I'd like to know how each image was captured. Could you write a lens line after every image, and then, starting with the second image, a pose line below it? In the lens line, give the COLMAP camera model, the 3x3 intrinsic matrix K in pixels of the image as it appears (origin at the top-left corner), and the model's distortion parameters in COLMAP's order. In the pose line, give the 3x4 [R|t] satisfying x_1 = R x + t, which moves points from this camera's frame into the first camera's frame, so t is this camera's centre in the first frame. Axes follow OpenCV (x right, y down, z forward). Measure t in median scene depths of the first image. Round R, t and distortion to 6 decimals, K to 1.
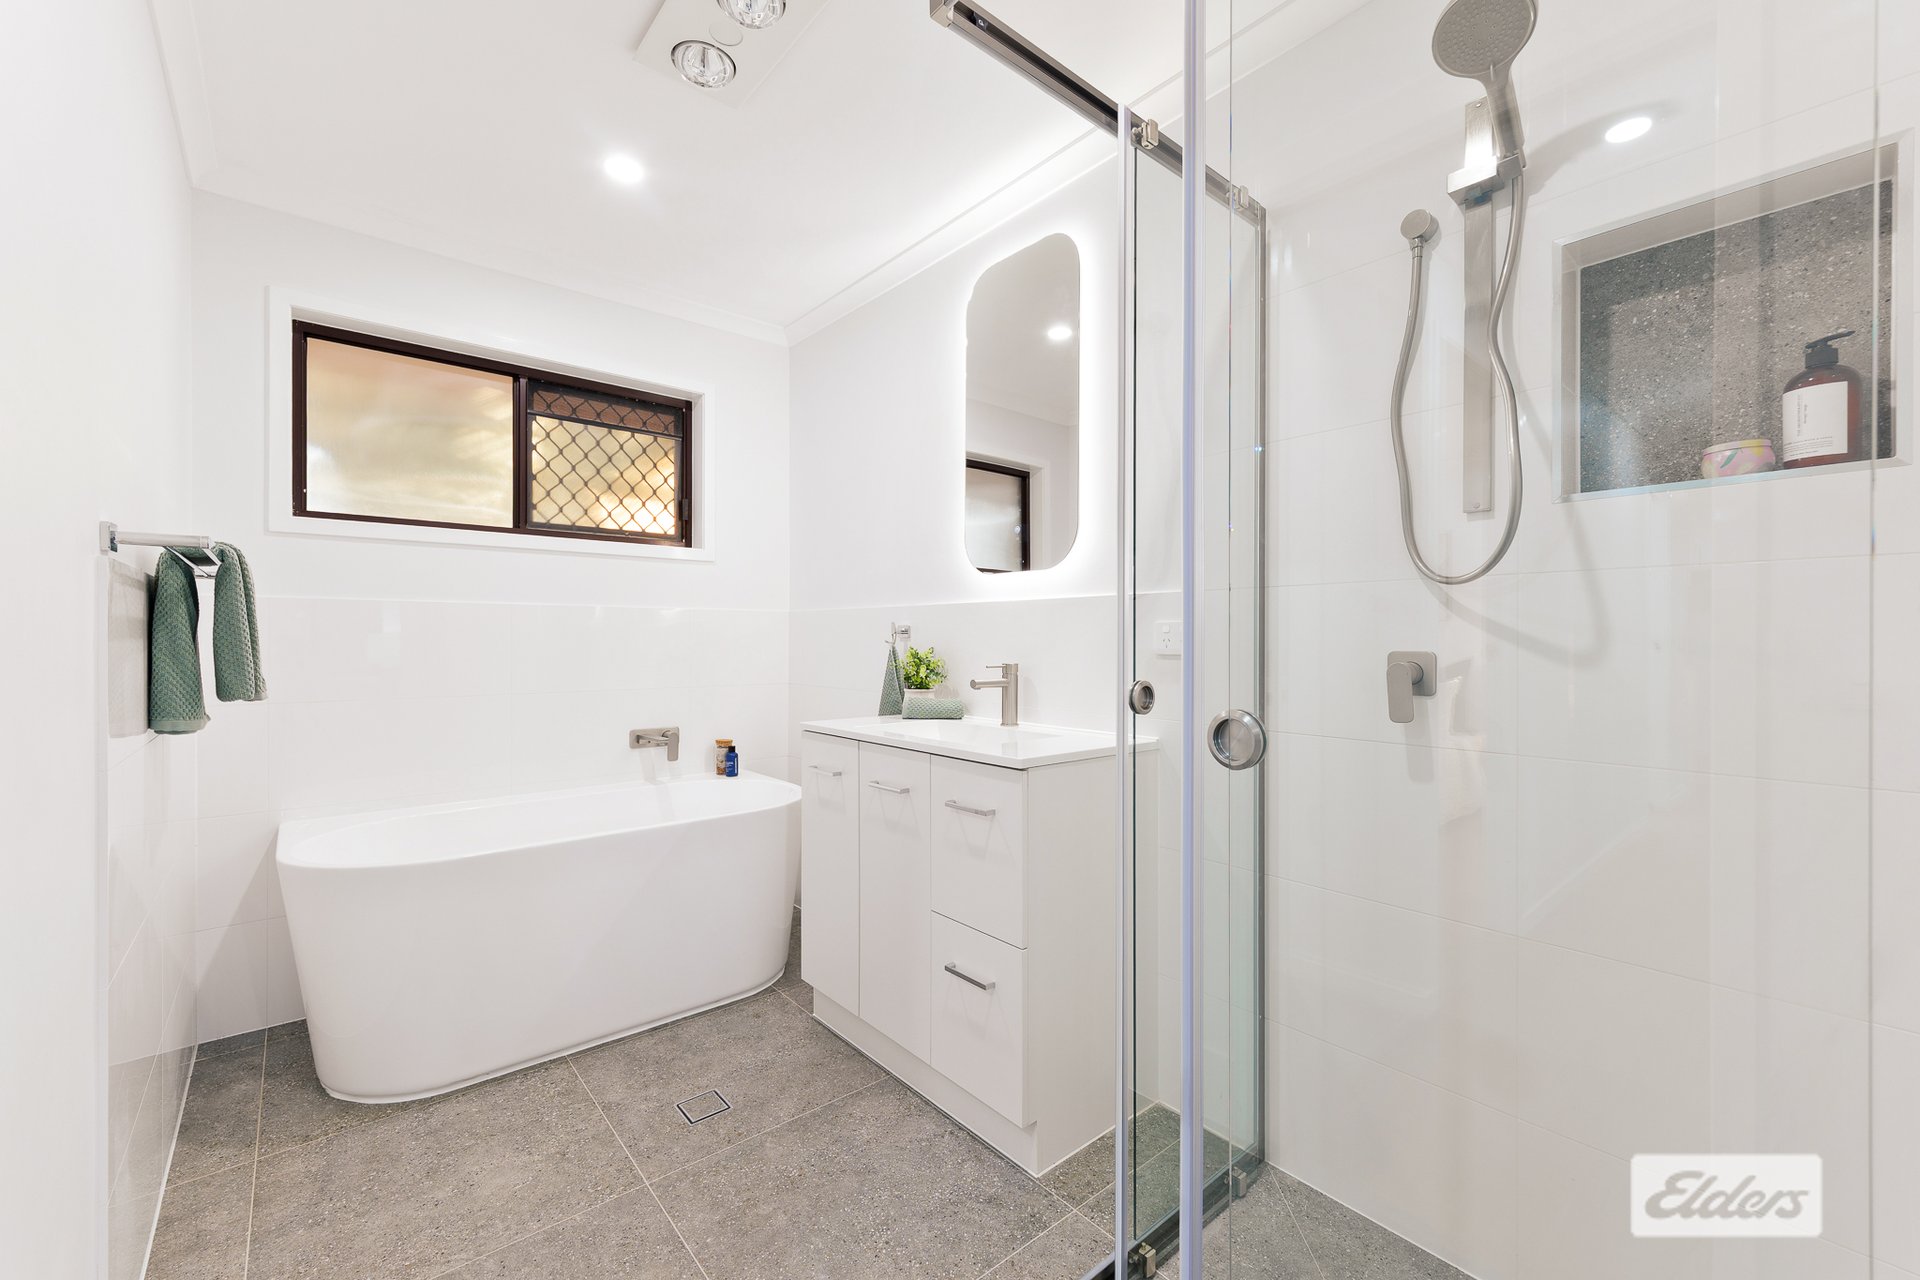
lens RADIAL K [[777.2, 0, 956.5], [0, 777.2, 633.1], [0, 0, 1]] dist [-0.003570, -0.000178]
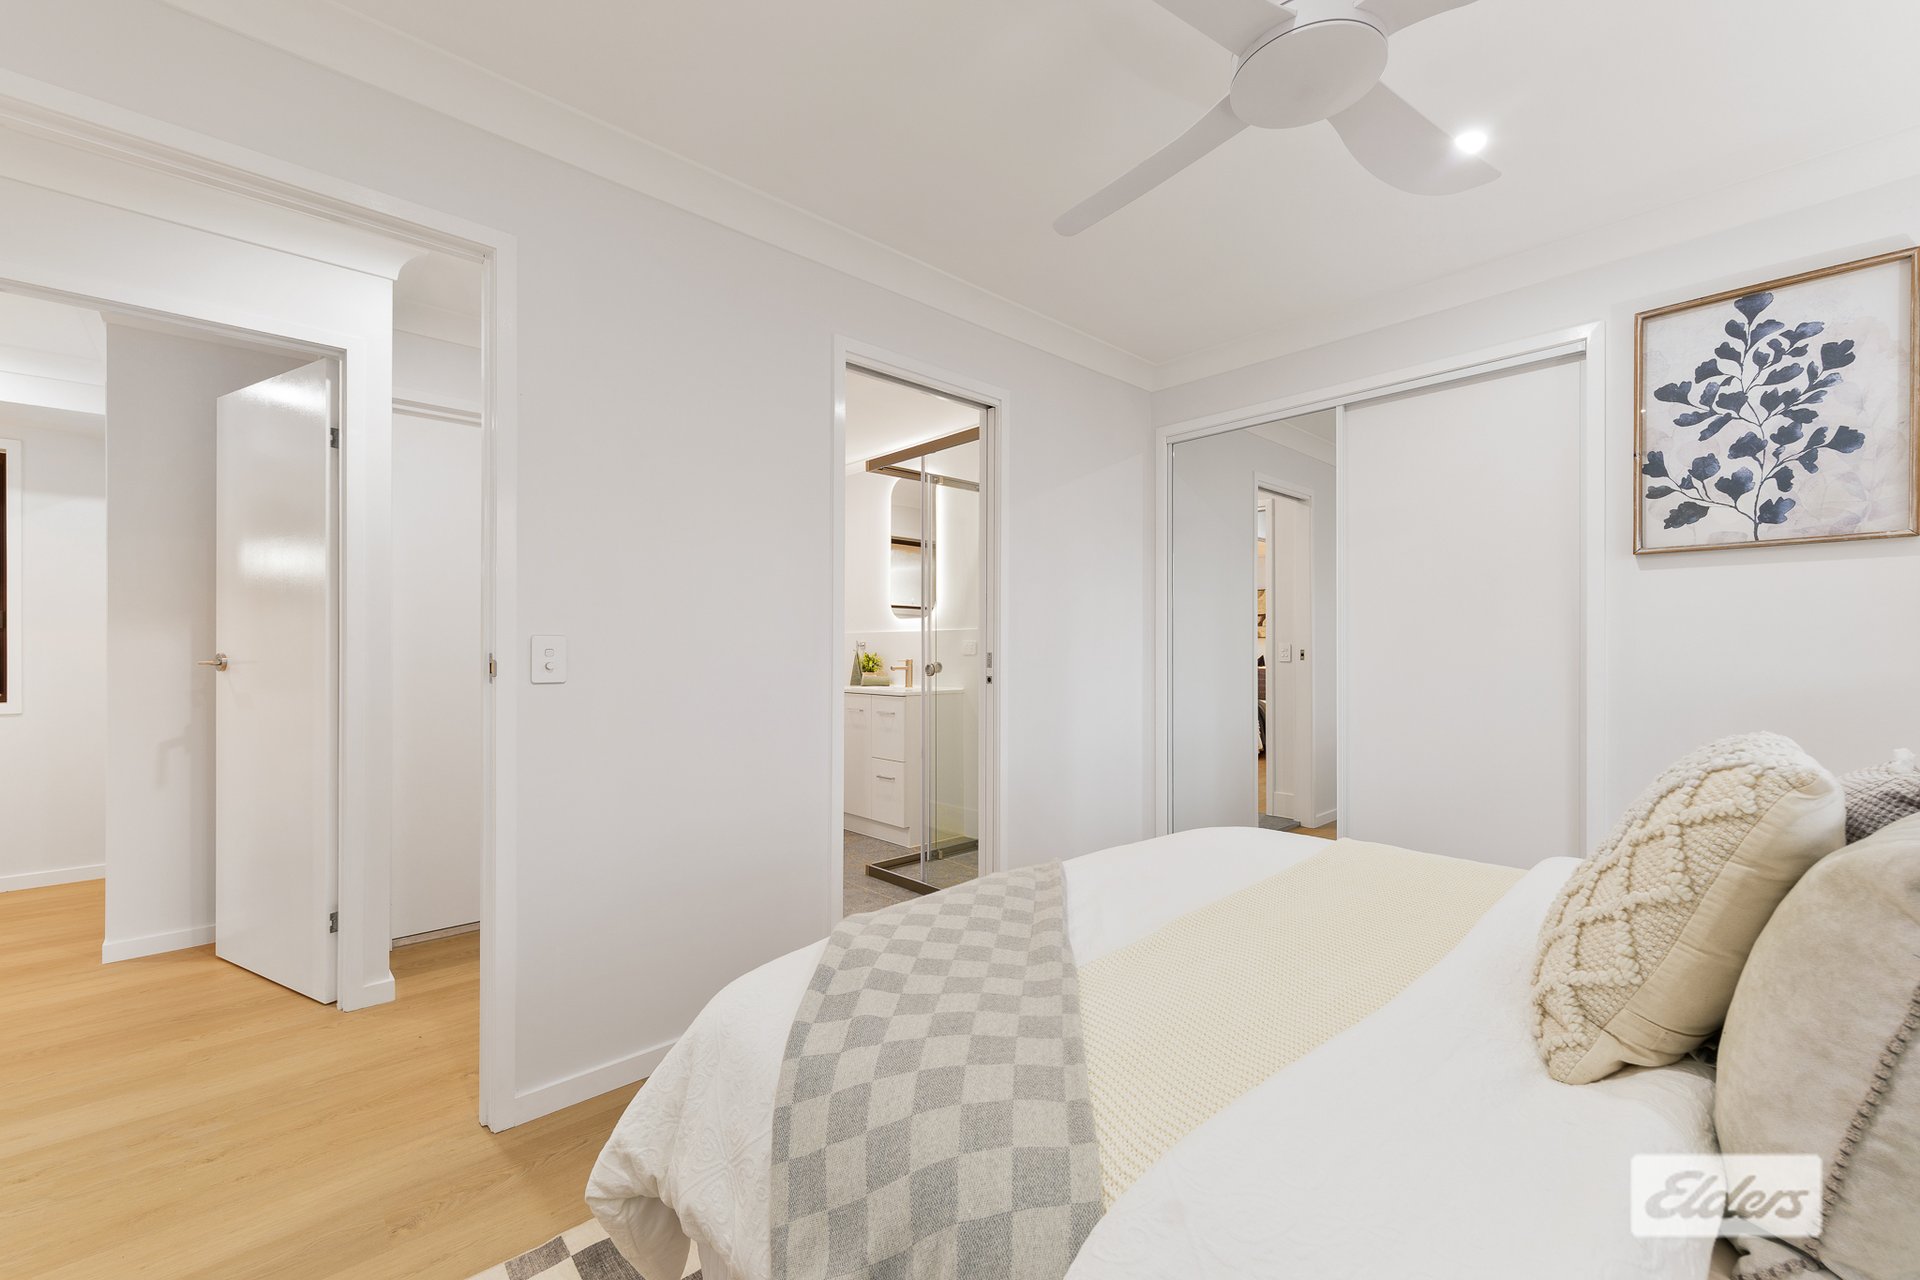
lens RADIAL K [[777.2, 0, 961.4], [0, 777.2, 644.7], [0, 0, 1]] dist [-0.003570, -0.000178]
pose [[0.999027, 0.002372, 0.044049, 0.109416], [-0.001897, 0.999940, -0.010825, 0.019229], [-0.044072, 0.010731, 0.998971, -1.123990]]
